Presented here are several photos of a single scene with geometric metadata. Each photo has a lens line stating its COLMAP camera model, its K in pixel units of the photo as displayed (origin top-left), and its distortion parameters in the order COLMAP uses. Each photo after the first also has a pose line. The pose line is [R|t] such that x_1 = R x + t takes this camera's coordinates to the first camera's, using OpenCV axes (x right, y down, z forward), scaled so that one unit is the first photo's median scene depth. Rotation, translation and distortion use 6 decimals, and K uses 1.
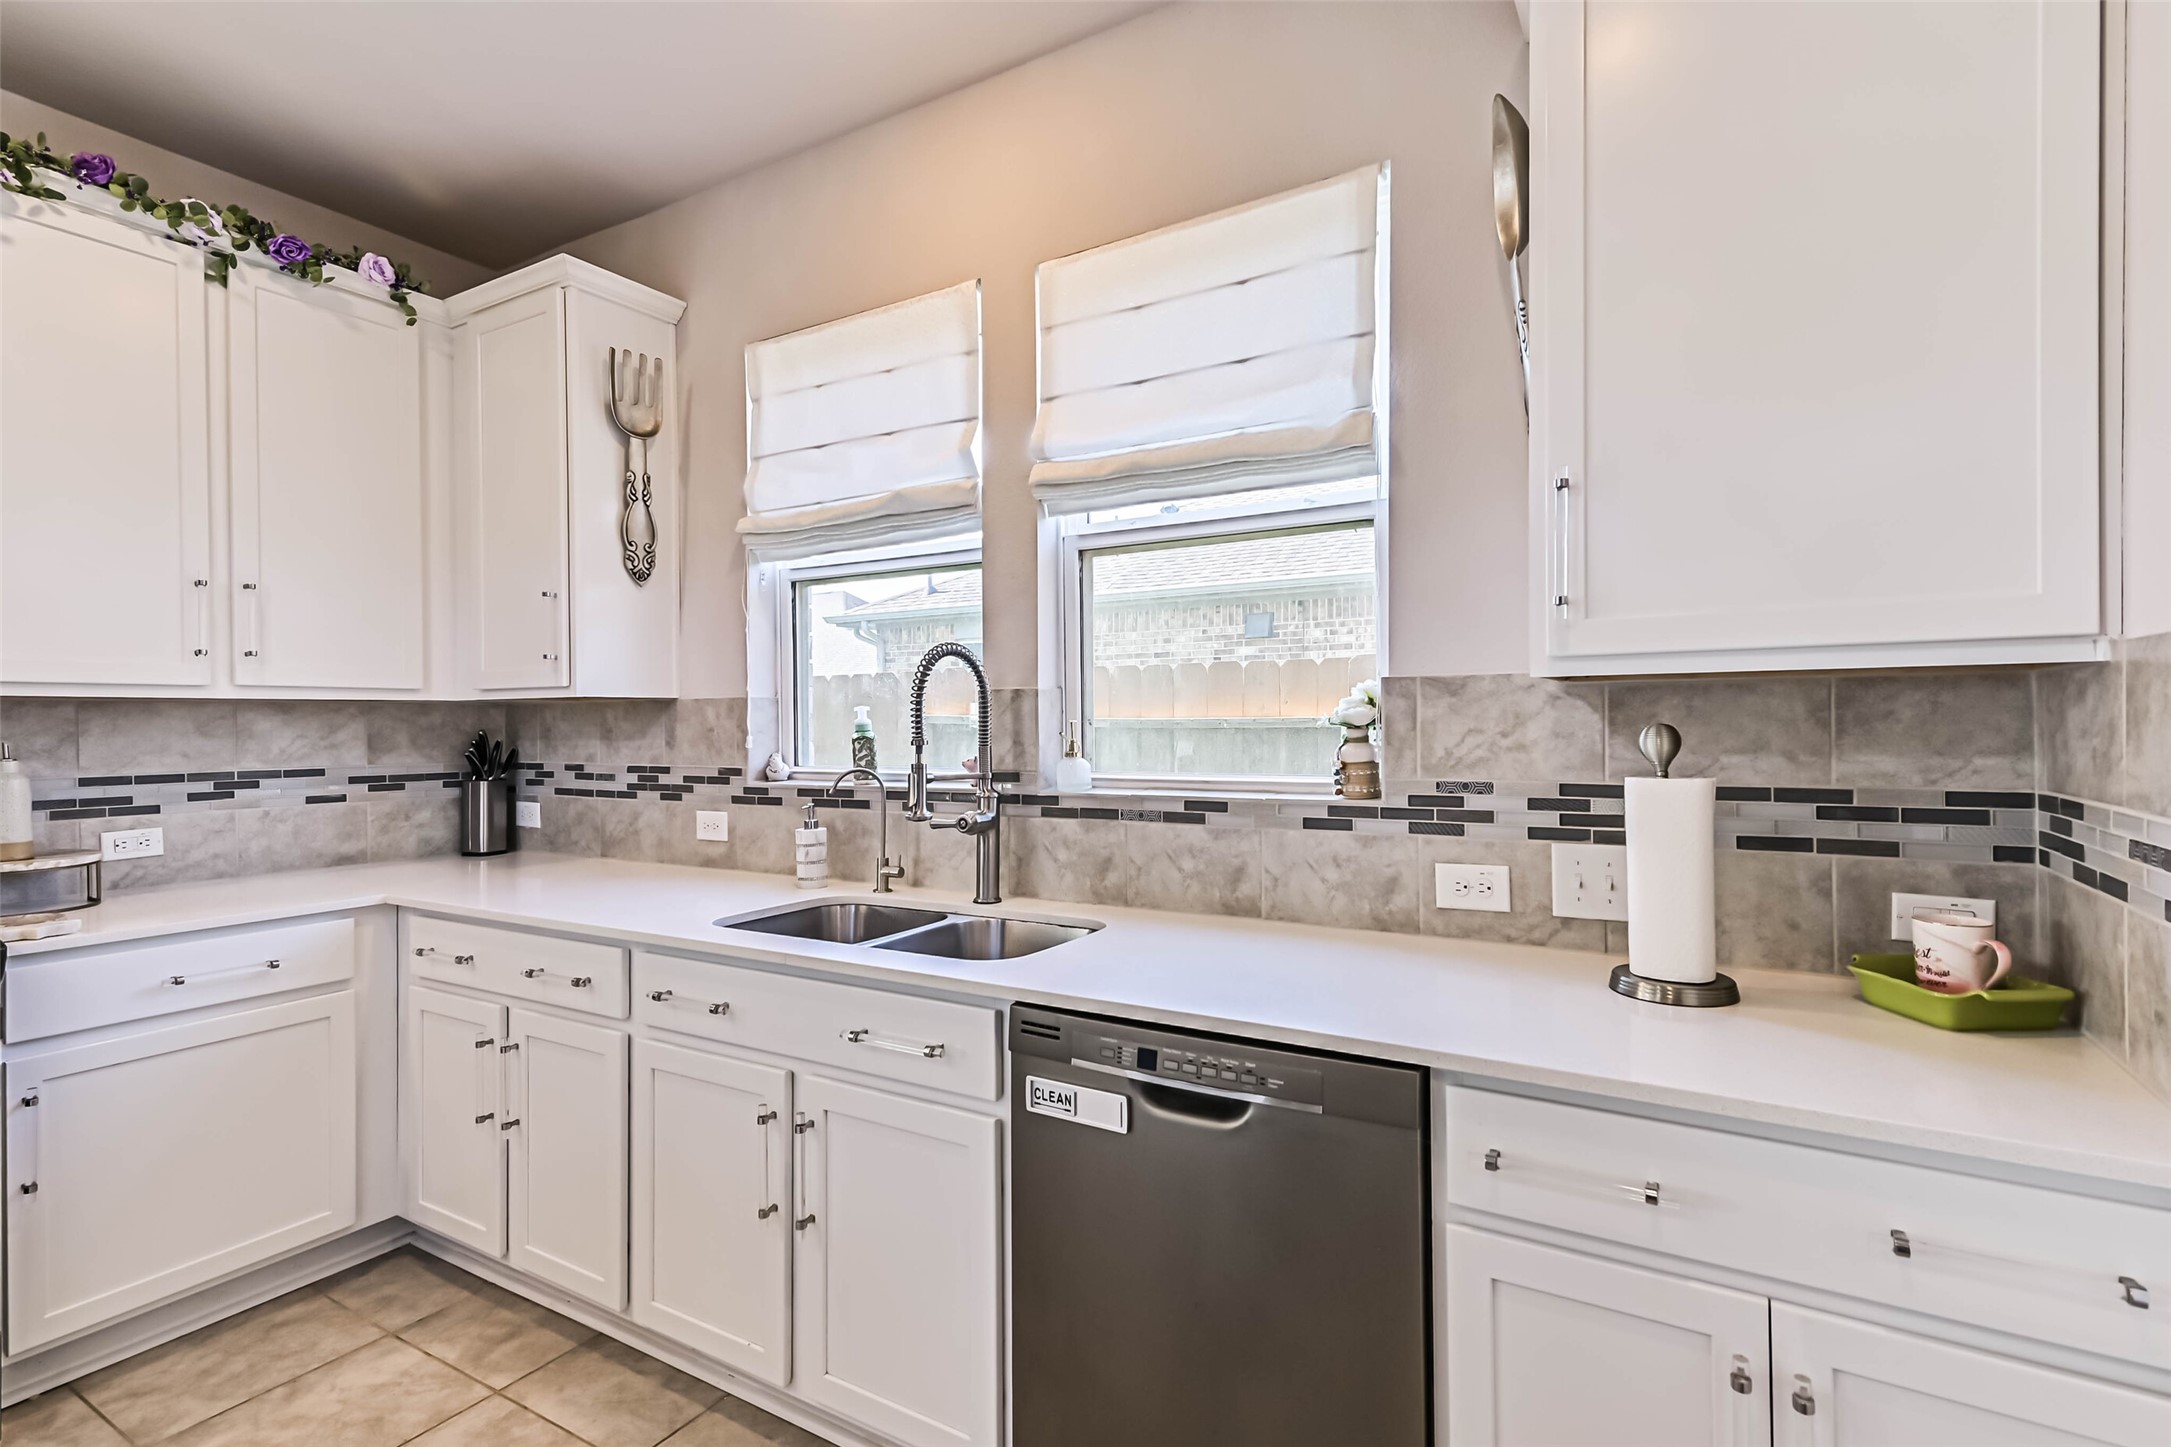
lens RADIAL K [[1037.6, 0, 1082.7], [0, 1037.6, 717.8], [0, 0, 1]] dist [0.001188, -0.000043]
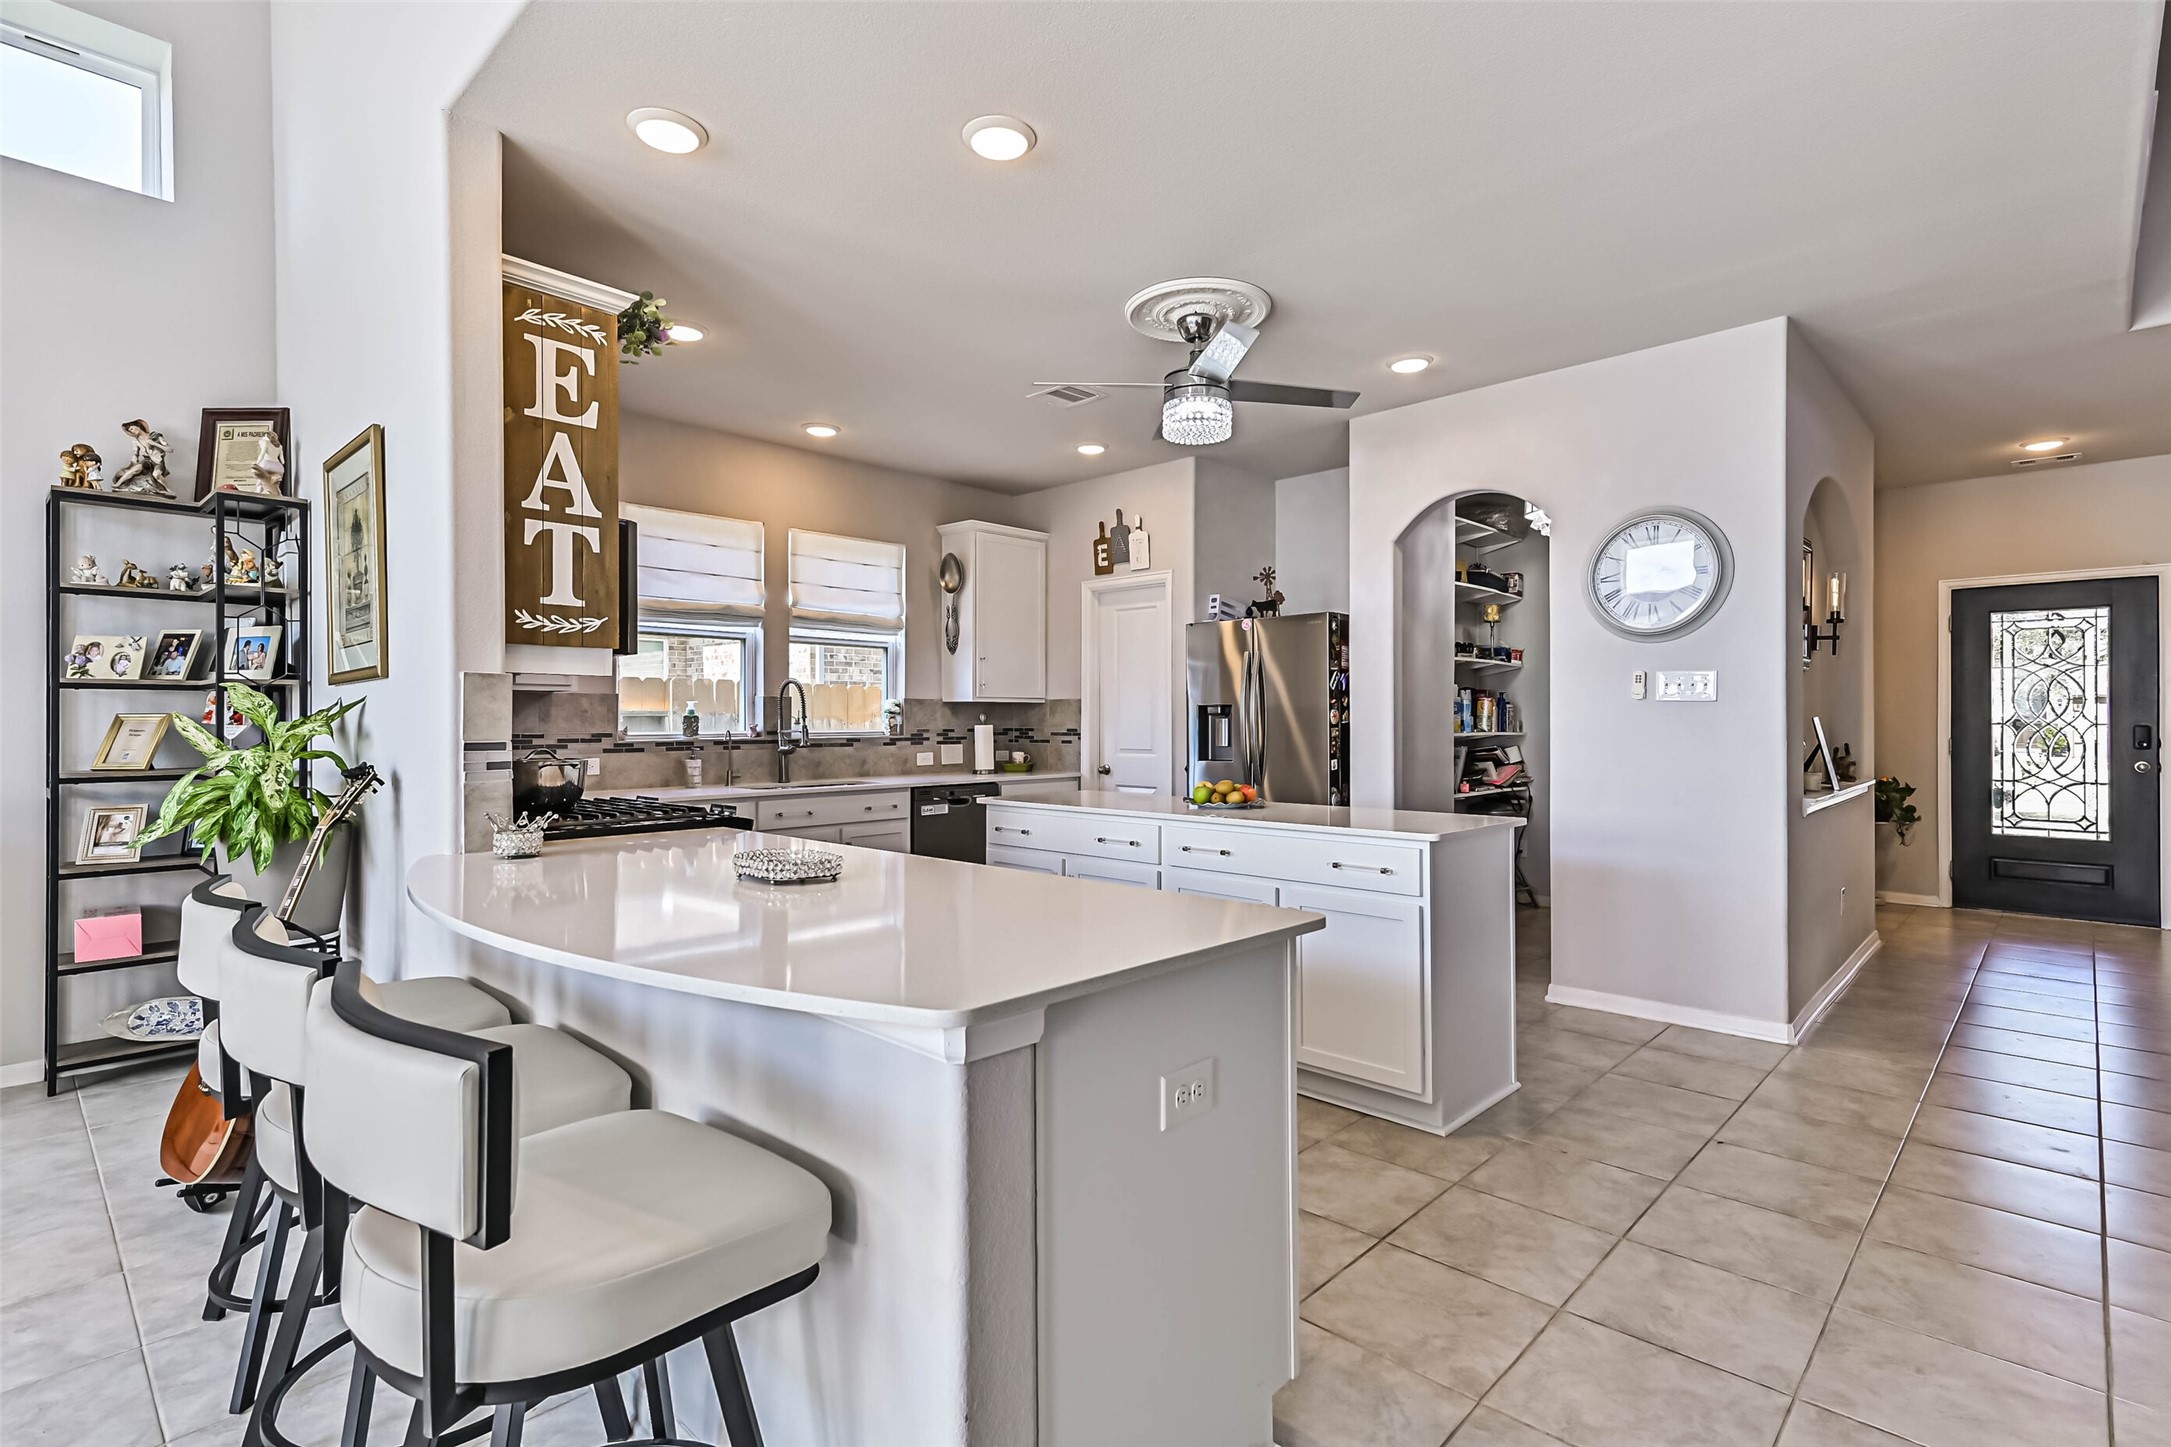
lens RADIAL K [[1018.8, 0, 1084.8], [0, 1018.8, 719.3], [0, 0, 1]] dist [0.006194, 0.001453]
pose [[0.219078, 0.011760, 0.975636, -2.277971], [-0.002971, 0.999931, -0.011386, 0.051404], [-0.975703, -0.000404, 0.219098, -0.231355]]
